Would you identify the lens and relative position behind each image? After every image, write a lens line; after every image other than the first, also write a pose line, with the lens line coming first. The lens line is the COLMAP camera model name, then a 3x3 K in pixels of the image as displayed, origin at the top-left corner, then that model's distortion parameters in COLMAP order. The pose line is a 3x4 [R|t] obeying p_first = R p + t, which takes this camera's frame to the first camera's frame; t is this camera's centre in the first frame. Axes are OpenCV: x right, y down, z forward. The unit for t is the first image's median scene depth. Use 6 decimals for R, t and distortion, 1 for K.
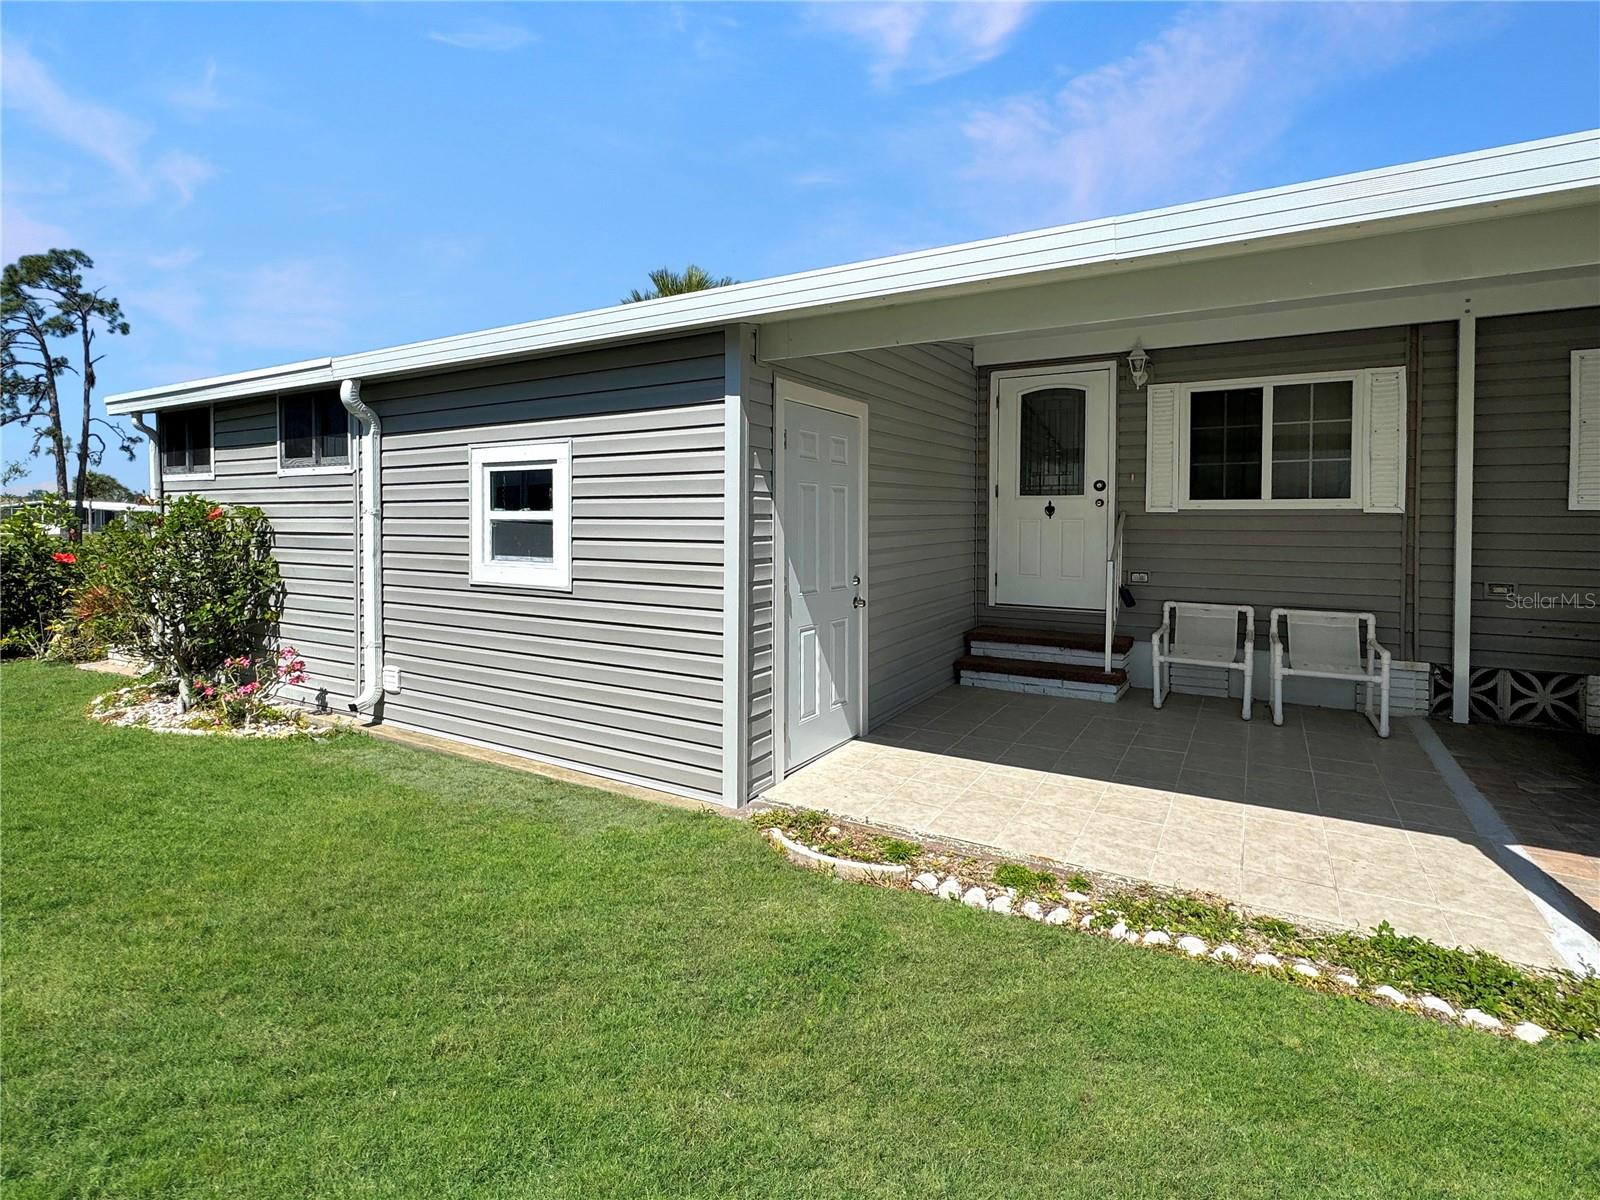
lens RADIAL K [[819.4, 0, 726.9], [0, 819.4, 537.1], [0, 0, 1]] dist [-0.002386, 0.000203]
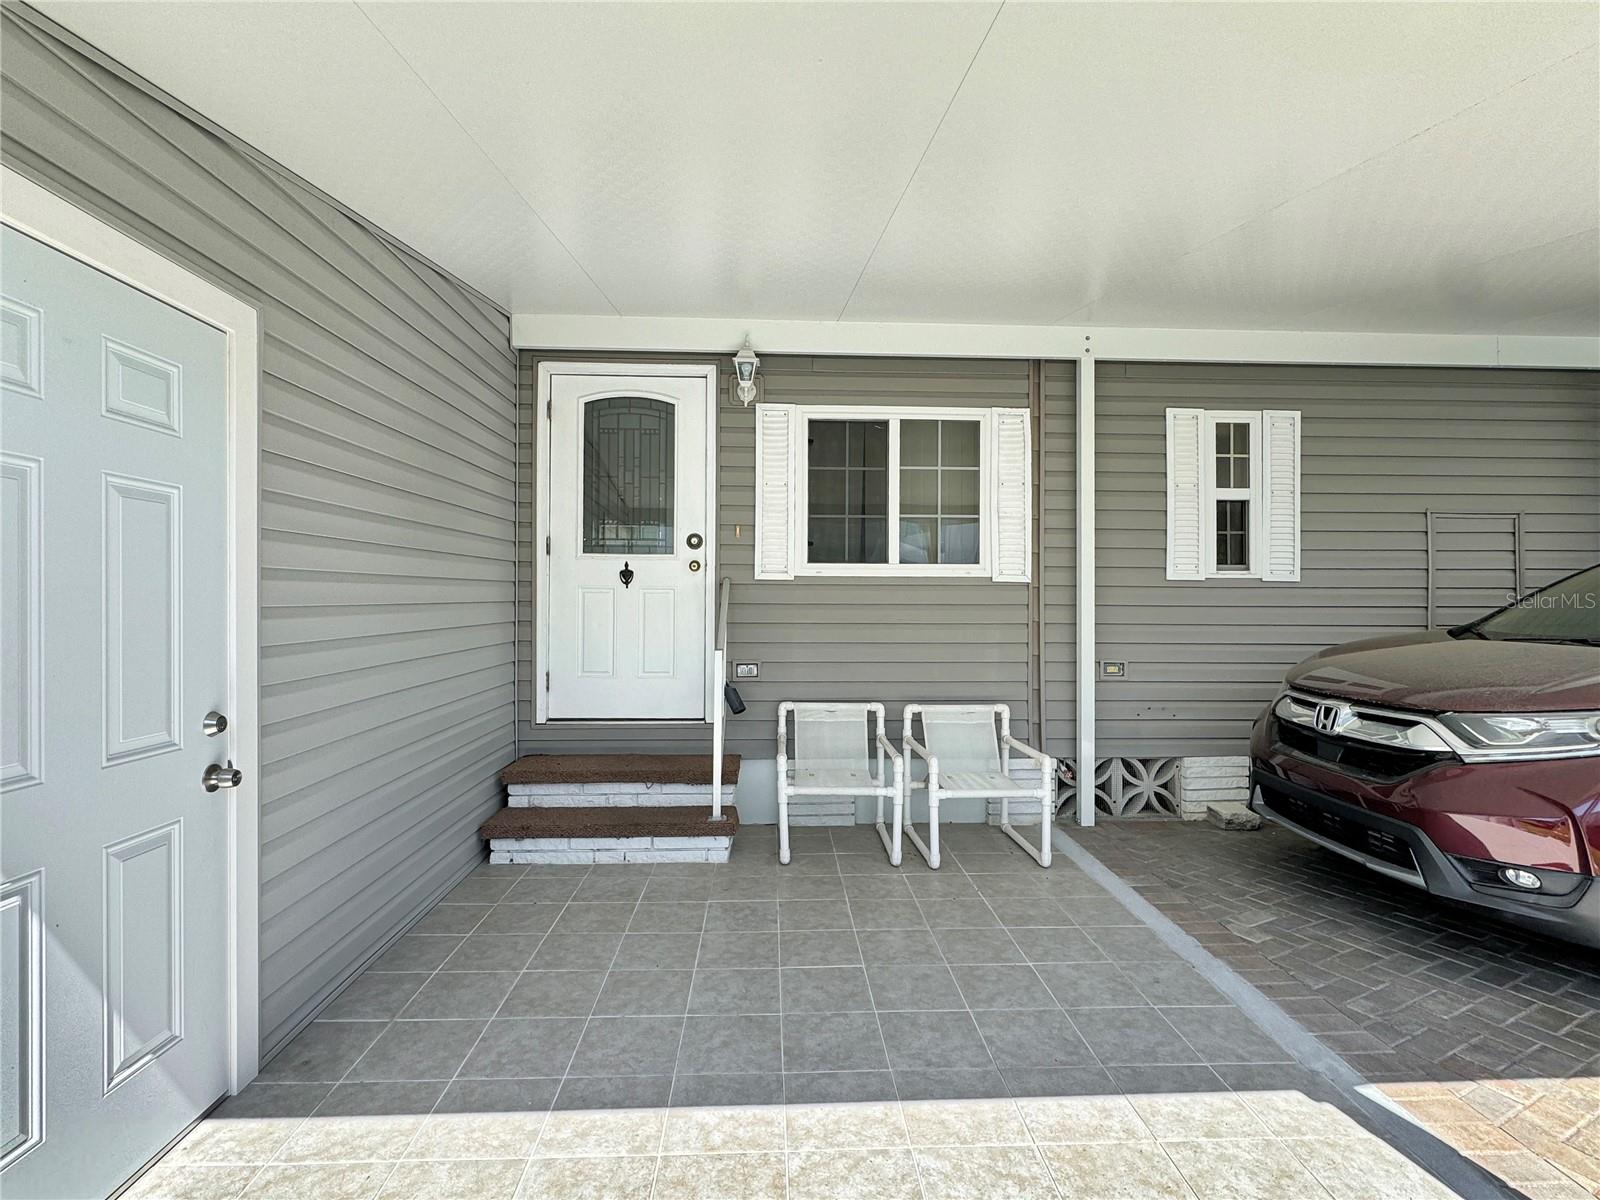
lens RADIAL K [[799.9, 0, 800.0], [0, 799.9, 600.0], [0, 0, 1]] dist [-0.003098, -0.000020]
pose [[0.807317, 0.001717, 0.590116, 0.136571], [0.011863, 0.999746, -0.019138, 0.001733], [-0.589999, 0.022451, 0.807092, 0.434668]]
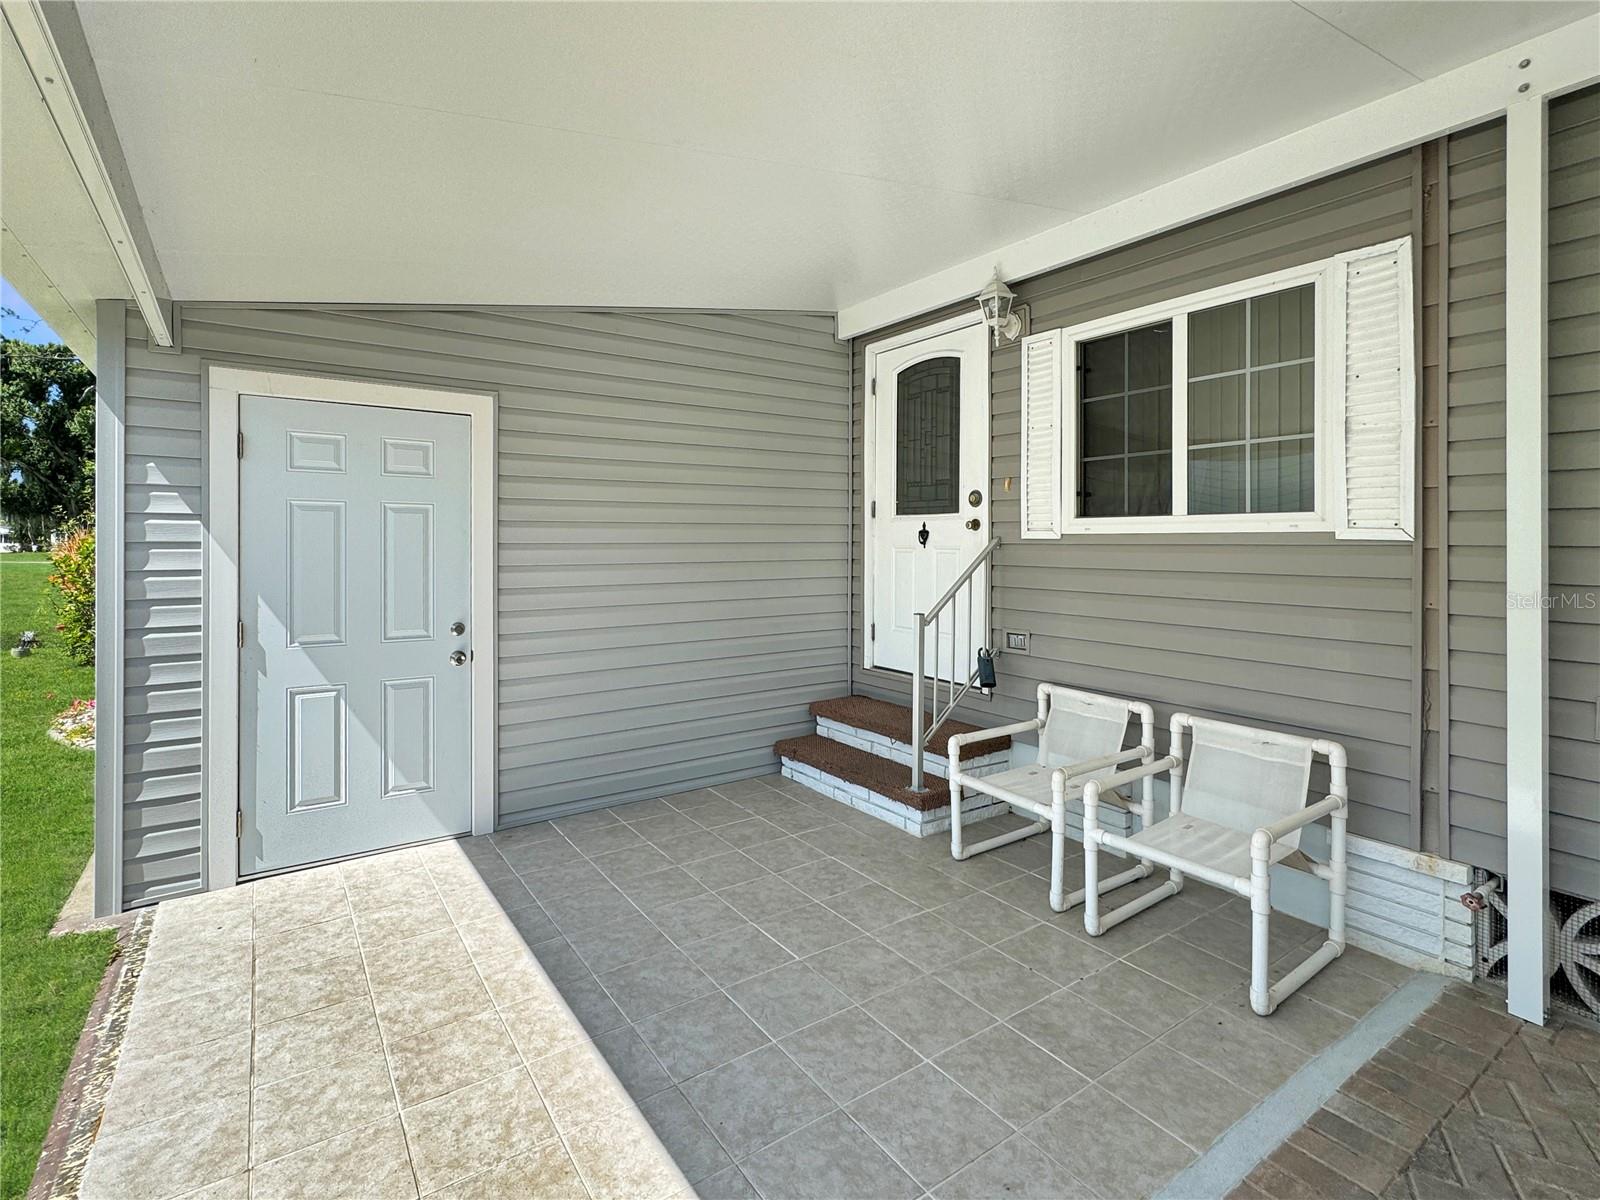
lens RADIAL K [[784.0, 0, 757.3], [0, 784.0, 547.8], [0, 0, 1]] dist [-0.002799, -0.000206]
pose [[0.912507, 0.004245, -0.409039, 0.608075], [-0.012141, 0.999787, -0.016709, -0.011444], [0.408881, 0.020213, 0.912364, 0.387114]]
